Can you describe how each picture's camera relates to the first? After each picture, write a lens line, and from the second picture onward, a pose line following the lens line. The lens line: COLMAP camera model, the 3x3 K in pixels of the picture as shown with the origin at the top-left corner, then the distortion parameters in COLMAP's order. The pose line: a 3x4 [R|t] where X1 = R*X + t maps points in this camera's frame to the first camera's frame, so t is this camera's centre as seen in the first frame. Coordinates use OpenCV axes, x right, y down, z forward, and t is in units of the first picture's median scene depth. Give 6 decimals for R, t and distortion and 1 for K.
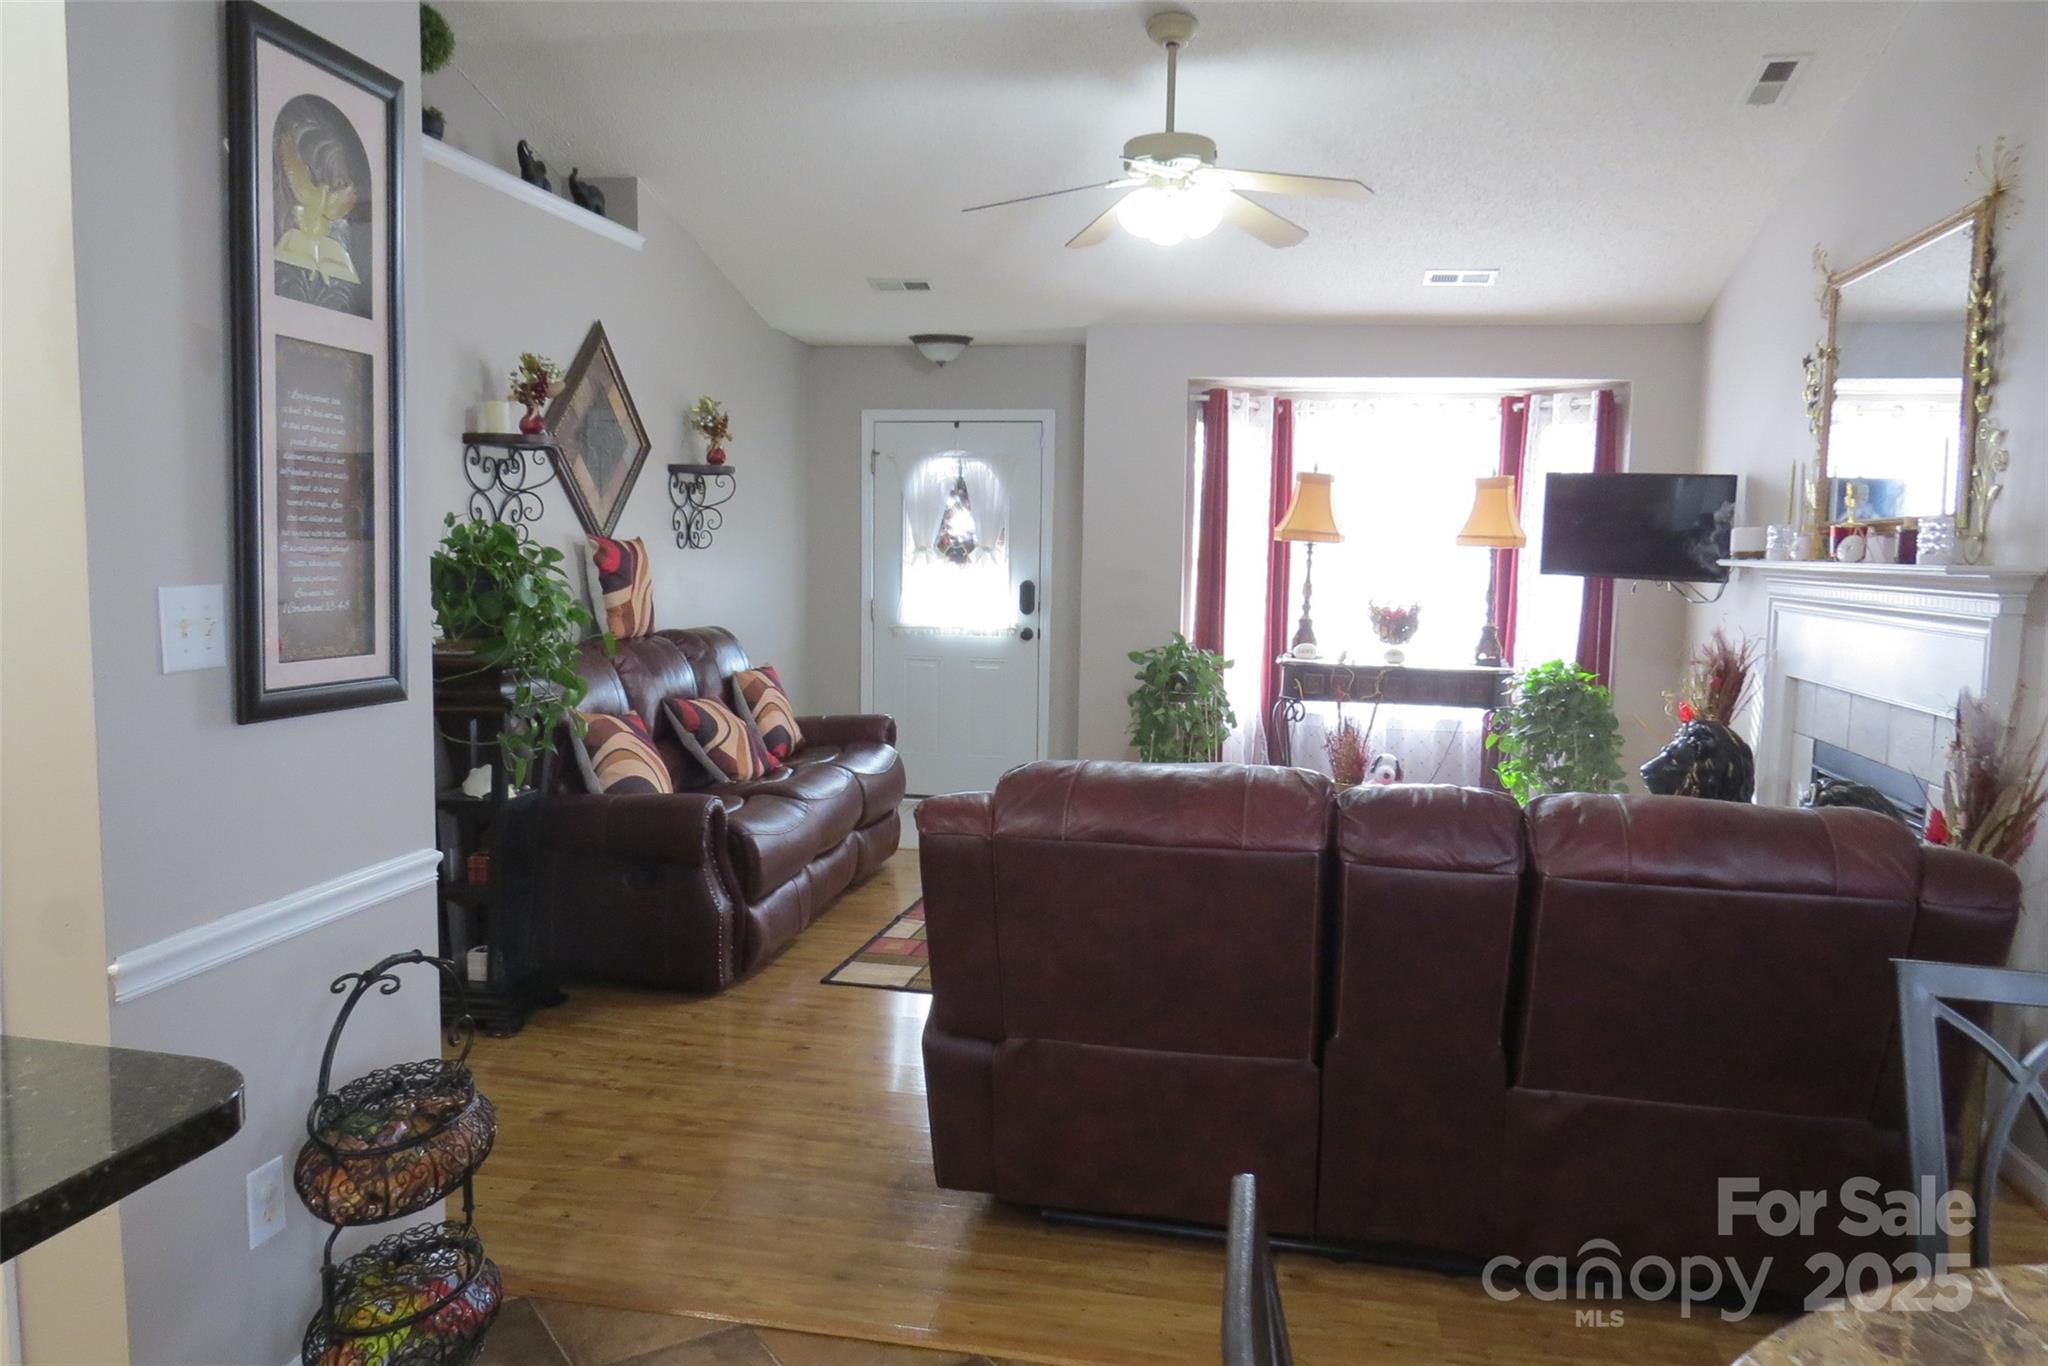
lens RADIAL K [[1474.9, 0, 1024.0], [0, 1474.9, 683.0], [0, 0, 1]] dist [-0.001105, -0.000503]
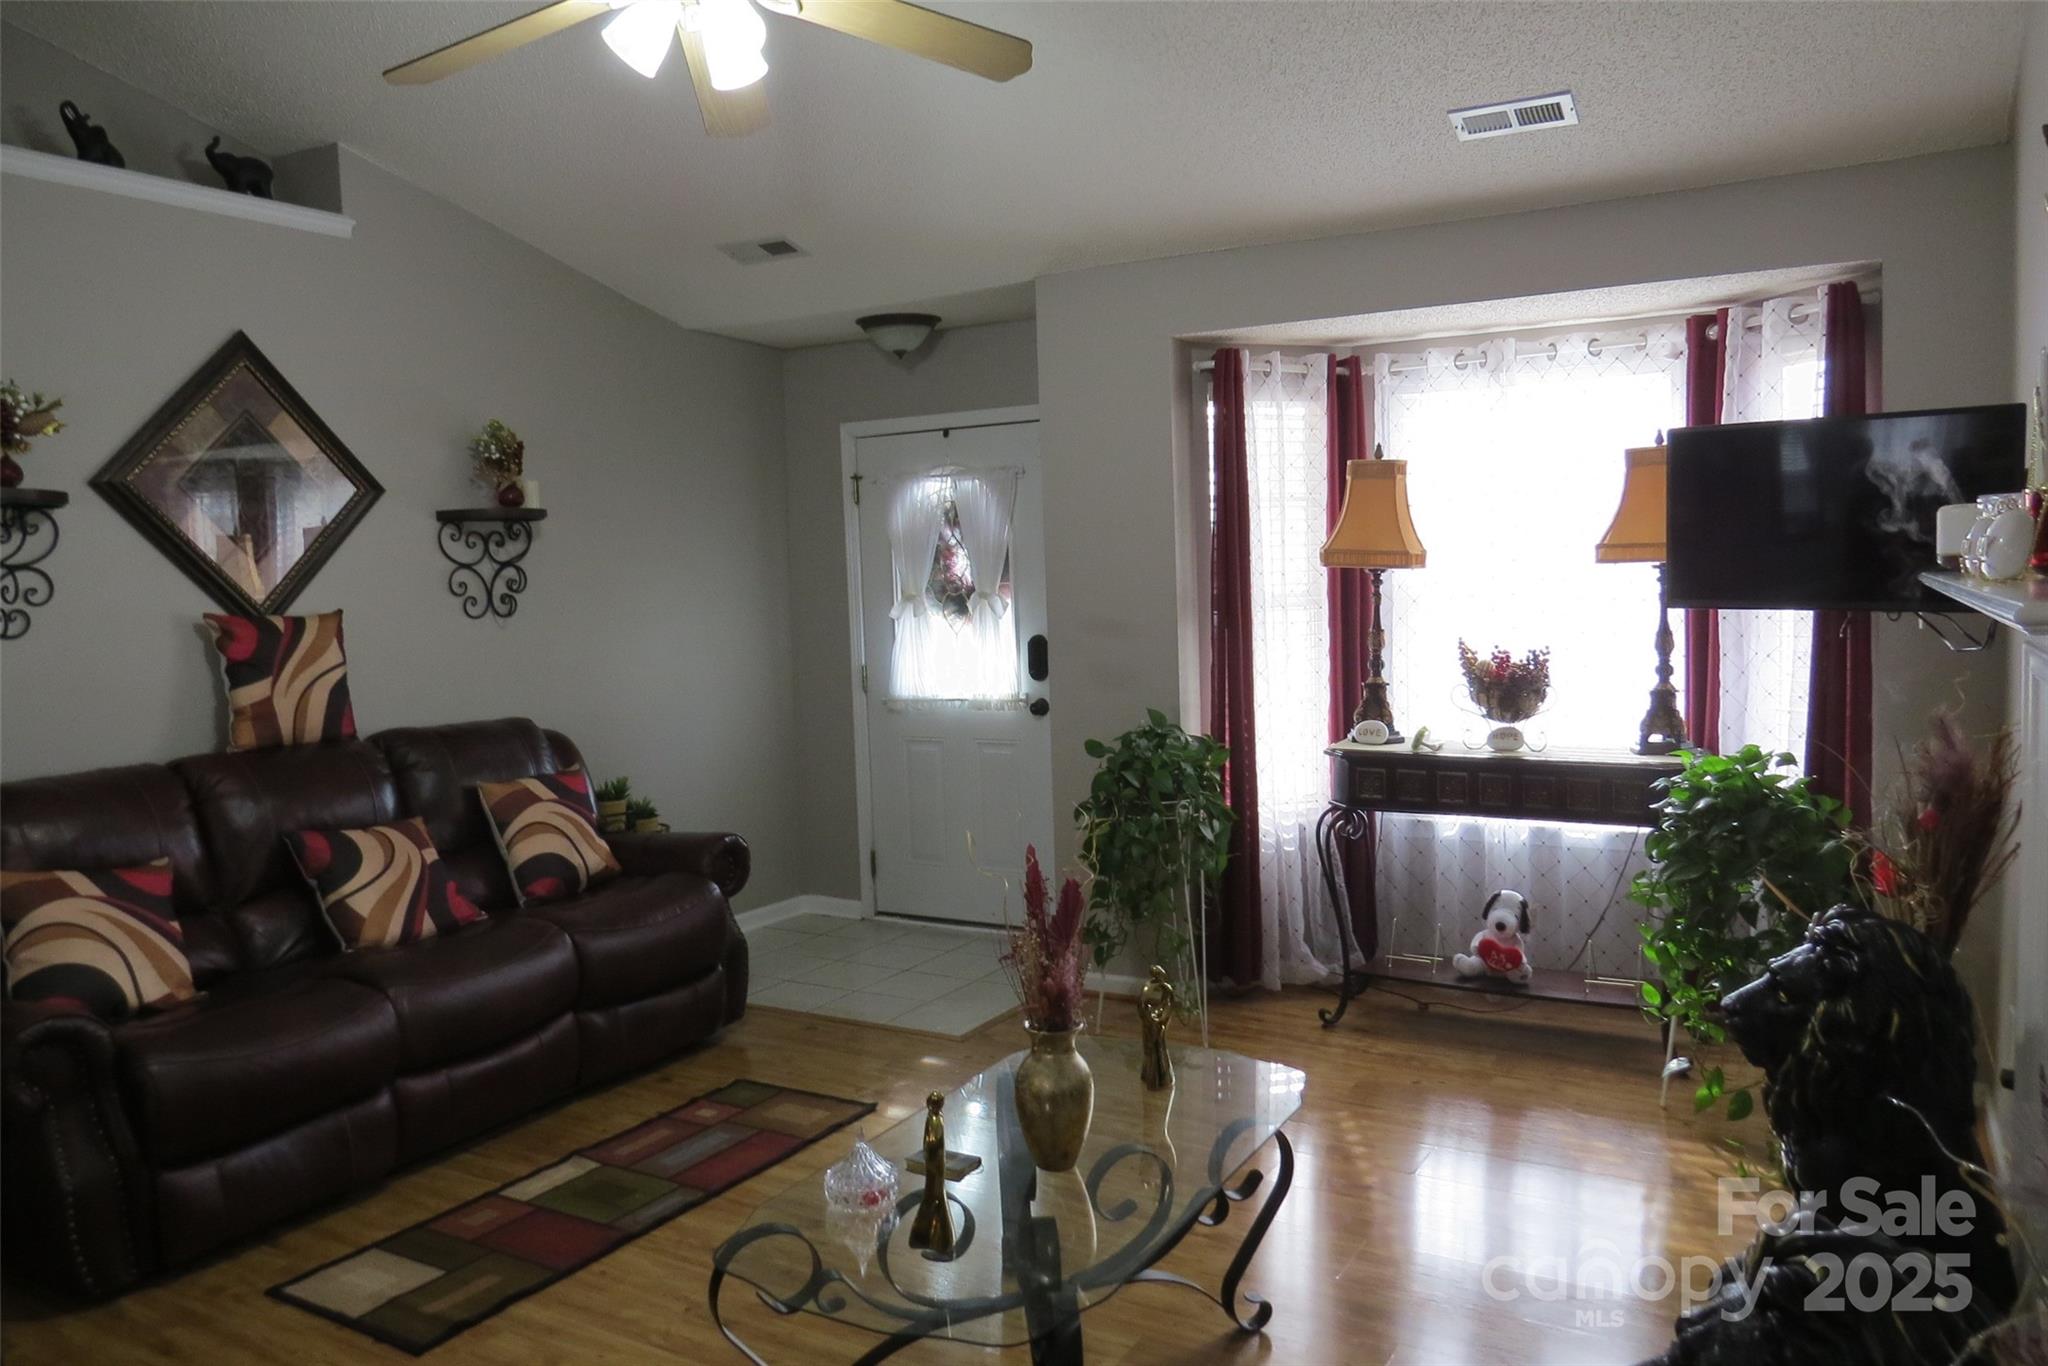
lens RADIAL K [[1474.9, 0, 1024.0], [0, 1474.9, 683.0], [0, 0, 1]] dist [-0.001105, -0.000503]
pose [[0.942492, -0.022971, -0.333440, 0.269611], [0.016173, 0.999601, -0.023149, -0.031327], [0.333838, 0.016425, 0.942487, 0.331431]]
